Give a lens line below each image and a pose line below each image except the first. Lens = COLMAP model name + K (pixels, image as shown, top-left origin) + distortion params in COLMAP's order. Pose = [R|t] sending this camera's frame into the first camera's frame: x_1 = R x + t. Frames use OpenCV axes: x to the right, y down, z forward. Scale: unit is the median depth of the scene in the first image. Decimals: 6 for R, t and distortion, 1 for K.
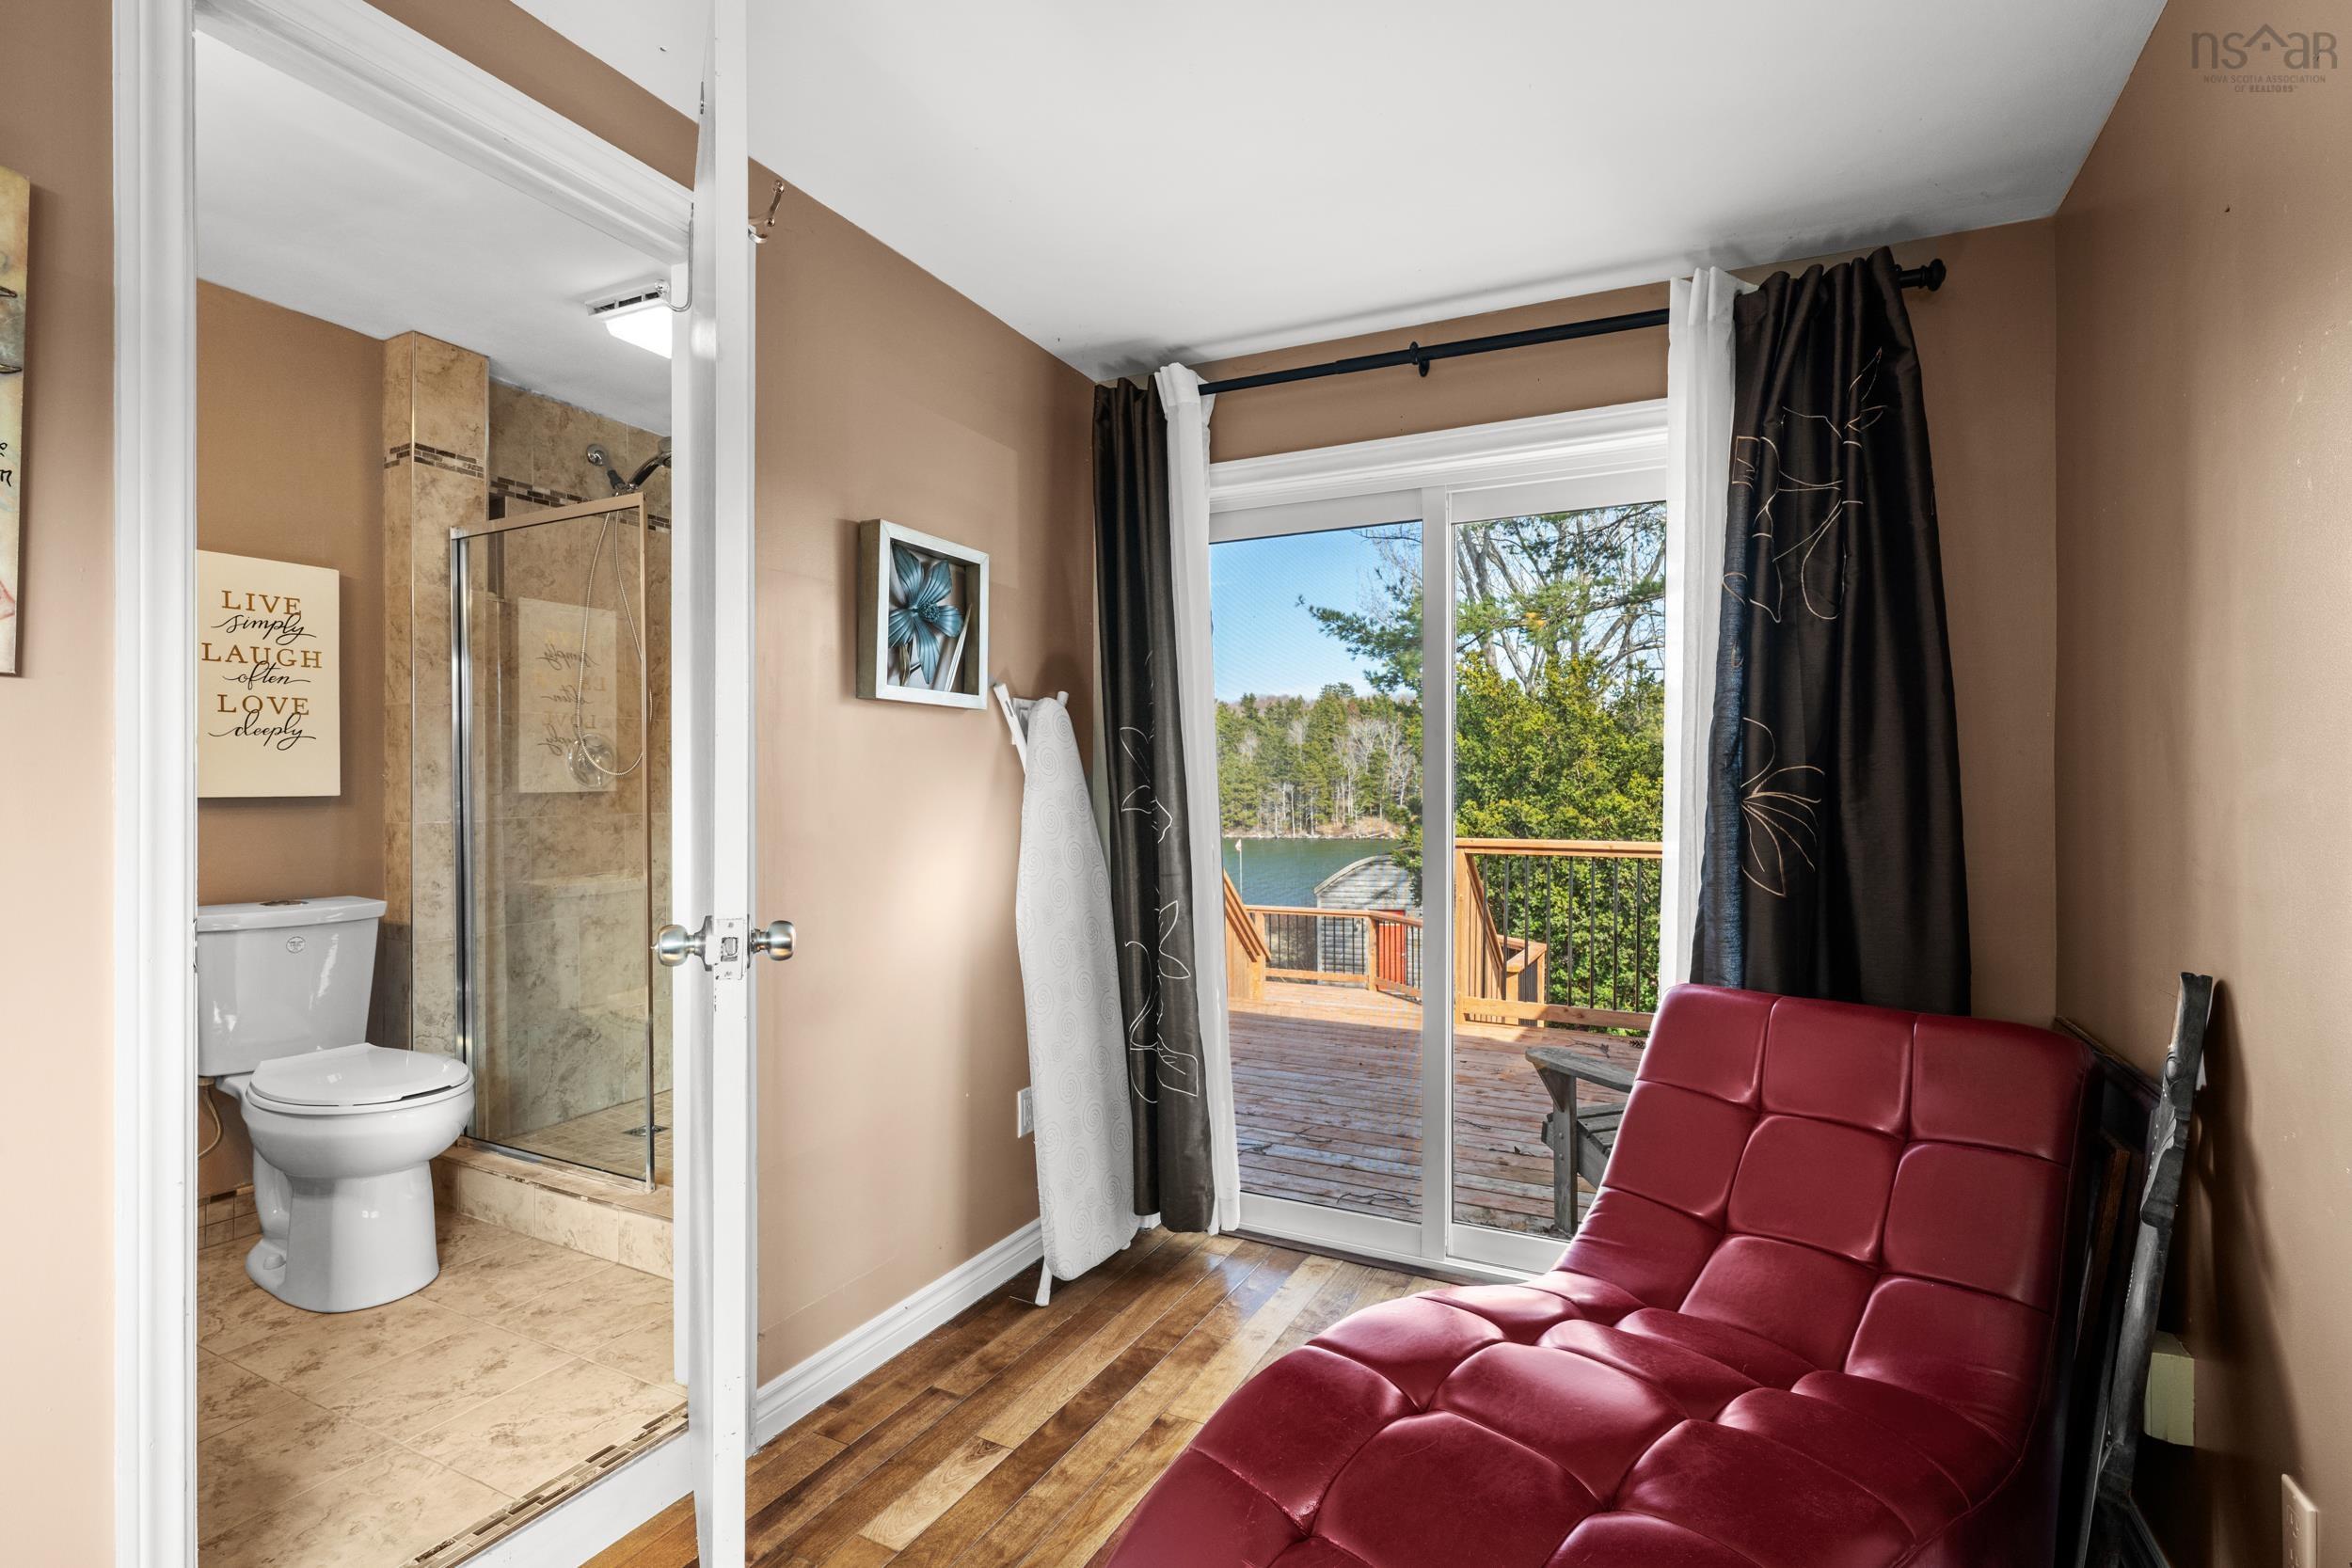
lens RADIAL K [[1061.9, 0, 1181.6], [0, 1061.9, 794.1], [0, 0, 1]] dist [-0.000832, -0.000917]
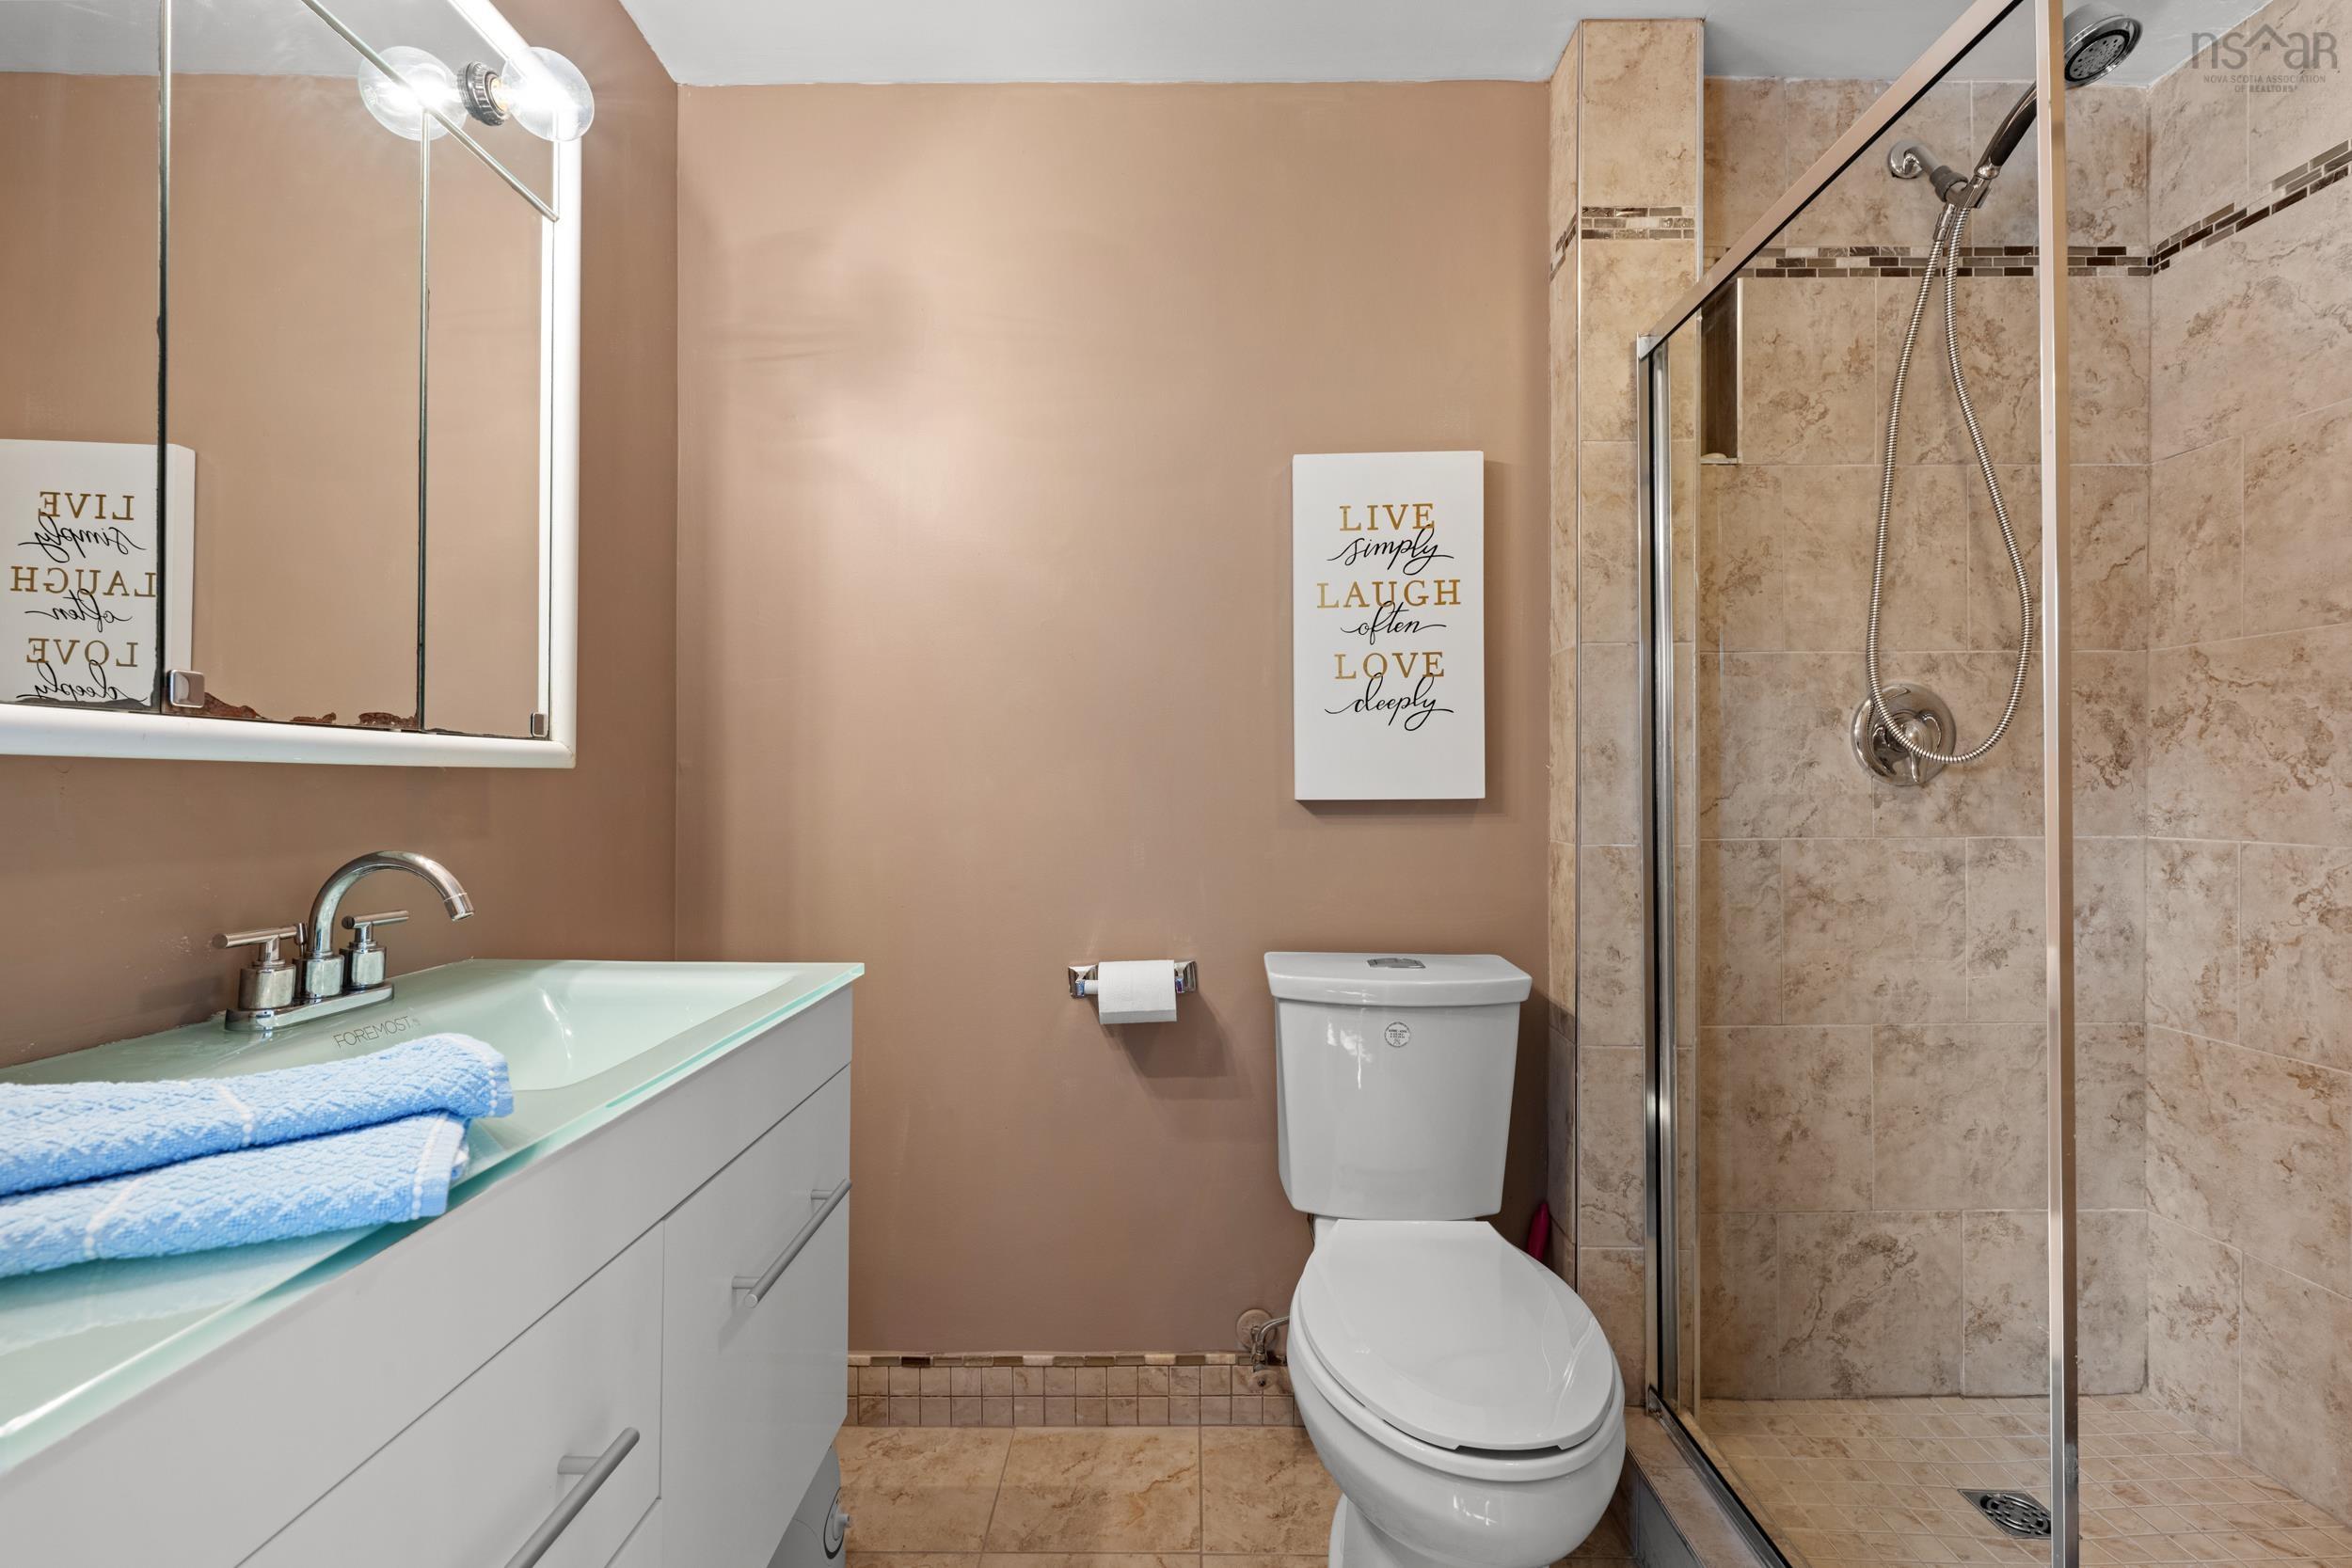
lens RADIAL K [[1061.9, 0, 1168.1], [0, 1061.9, 784.3], [0, 0, 1]] dist [-0.000832, -0.000917]
pose [[0.440560, -0.002010, -0.897721, -0.282790], [-0.004744, 0.999978, -0.004568, -0.003193], [0.897711, 0.006271, 0.440541, 0.516185]]
